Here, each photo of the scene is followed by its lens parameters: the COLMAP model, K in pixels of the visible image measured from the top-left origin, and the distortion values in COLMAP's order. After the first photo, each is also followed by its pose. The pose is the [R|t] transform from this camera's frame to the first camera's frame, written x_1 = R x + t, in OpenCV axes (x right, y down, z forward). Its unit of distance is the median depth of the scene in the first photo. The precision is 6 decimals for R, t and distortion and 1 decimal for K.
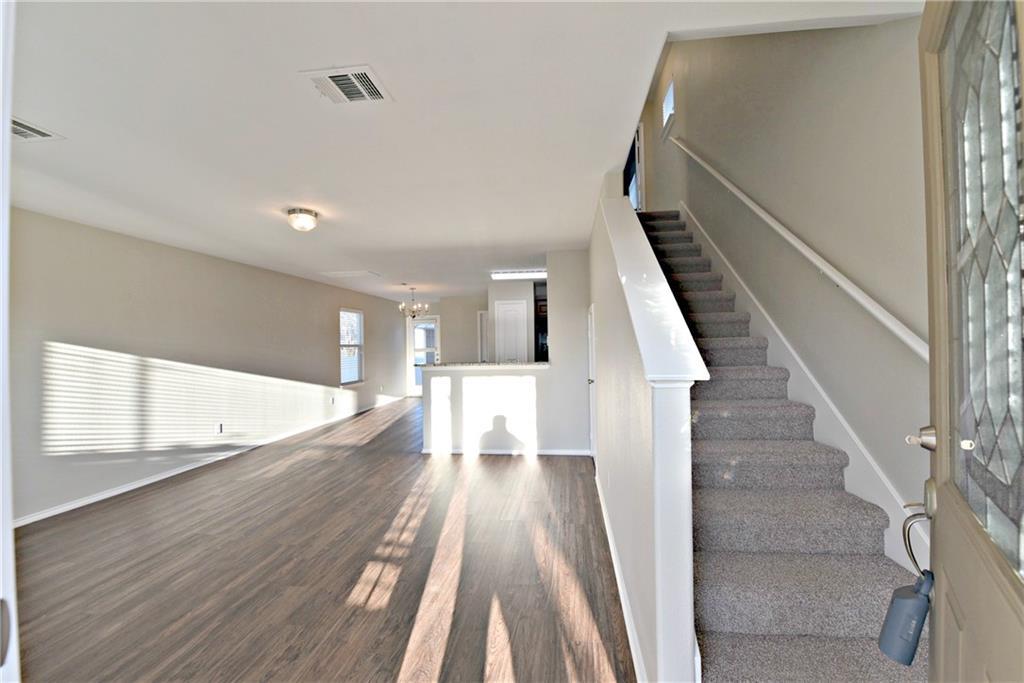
lens RADIAL K [[433.2, 0, 511.7], [0, 433.2, 345.9], [0, 0, 1]] dist [-0.000336, -0.000058]
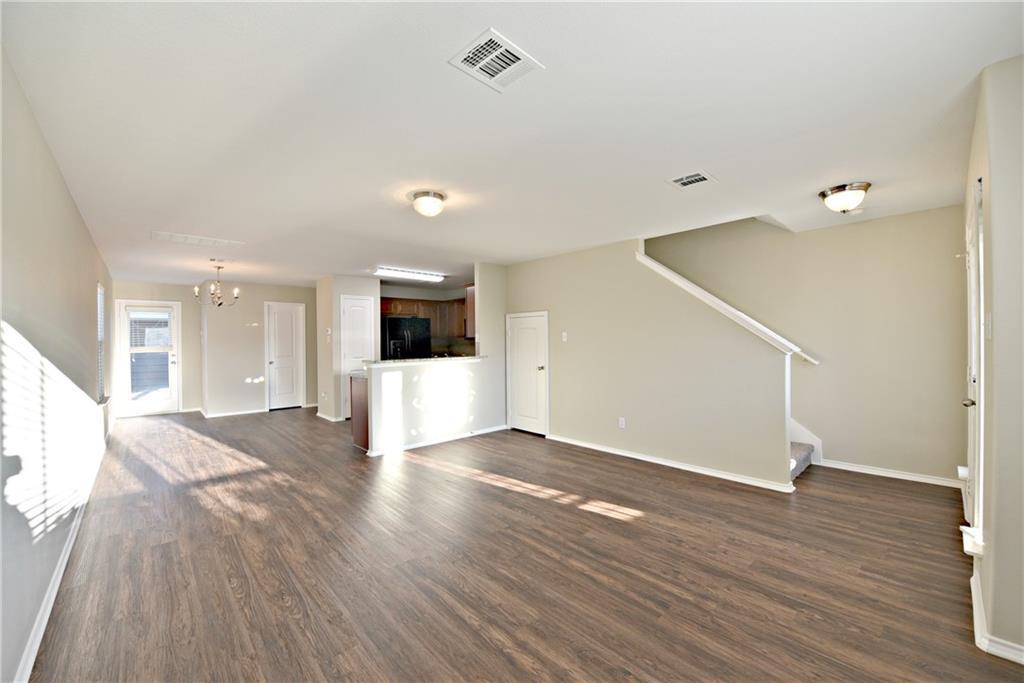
lens RADIAL K [[405.8, 0, 517.1], [0, 405.8, 340.0], [0, 0, 1]] dist [-0.016685, -0.002953]
pose [[0.622539, -0.000992, 0.782588, -1.183211], [0.004184, 0.999989, -0.002061, 0.002041], [-0.782578, 0.004557, 0.622536, 0.332039]]
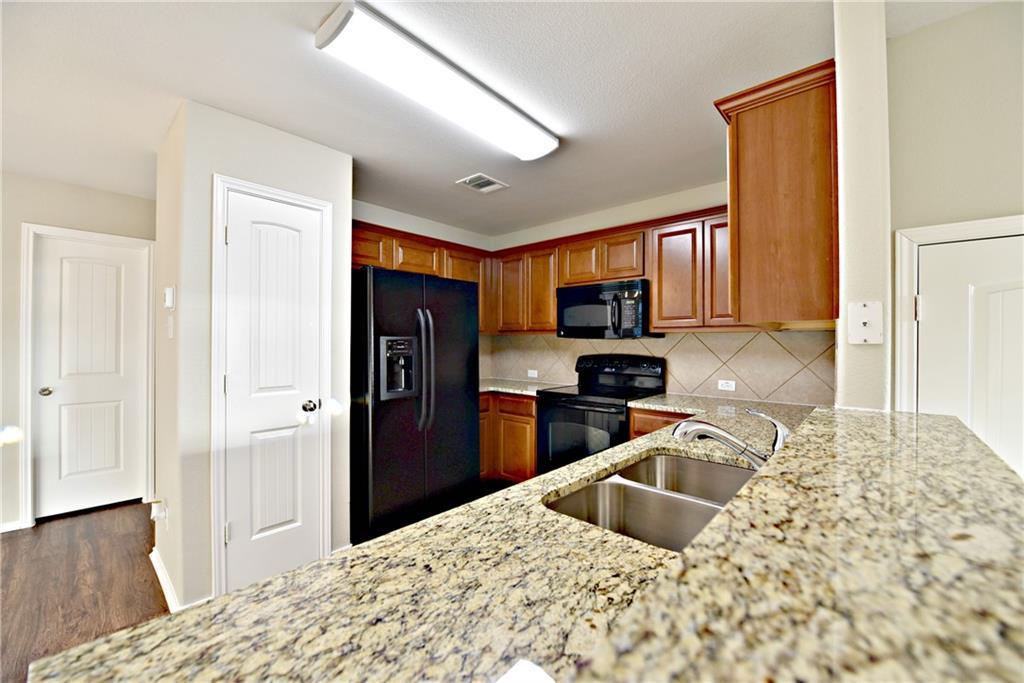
lens RADIAL K [[405.8, 0, 517.1], [0, 405.8, 340.0], [0, 0, 1]] dist [-0.016685, -0.002953]
pose [[0.550165, 0.012633, 0.834960, -0.322880], [-0.009720, 0.999915, -0.008724, 0.009882], [-0.834999, -0.003316, 0.550241, 1.702900]]
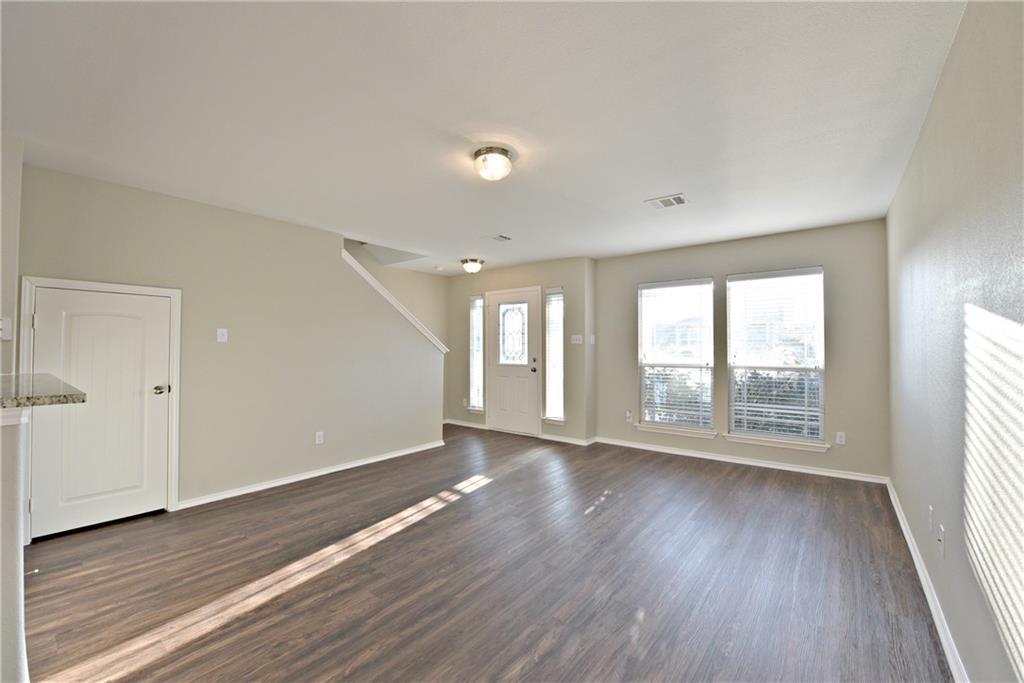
lens RADIAL K [[417.2, 0, 512.0], [0, 417.2, 341.5], [0, 0, 1]] dist [-0.018088, -0.000267]
pose [[-0.869984, 0.012076, 0.492932, -0.966605], [0.002318, 0.999789, -0.020403, 0.026906], [-0.493074, -0.016608, -0.869829, 1.814152]]
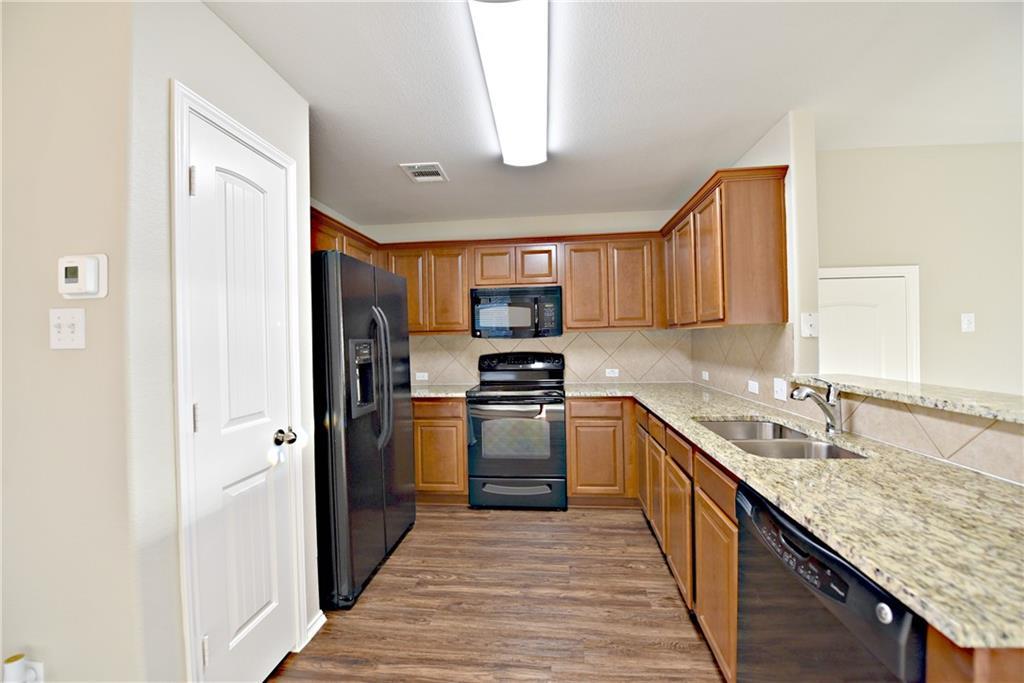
lens RADIAL K [[405.8, 0, 517.1], [0, 405.8, 340.0], [0, 0, 1]] dist [-0.016685, -0.002953]
pose [[-0.047695, 0.008804, 0.998823, -0.460733], [0.017380, 0.999817, -0.007983, 0.009541], [-0.998711, 0.016979, -0.047839, 2.140145]]
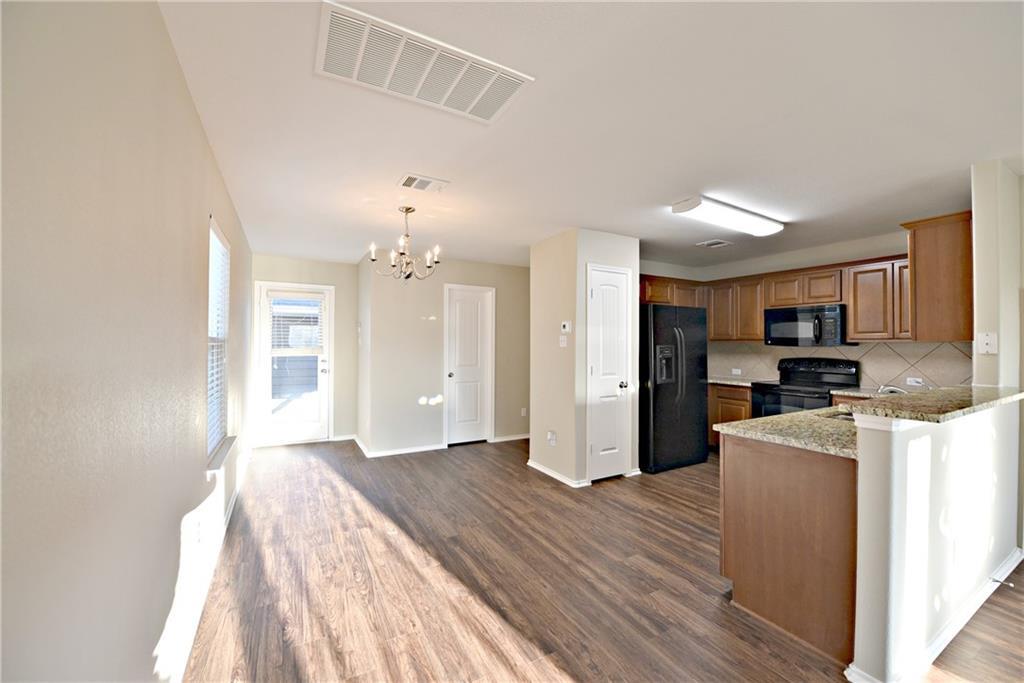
lens RADIAL K [[405.8, 0, 517.1], [0, 405.8, 340.0], [0, 0, 1]] dist [-0.016685, -0.002953]
pose [[0.788954, 0.015322, 0.614262, -0.996484], [-0.011715, 0.999882, -0.009895, -0.000757], [-0.614341, 0.000610, 0.789040, 1.597132]]
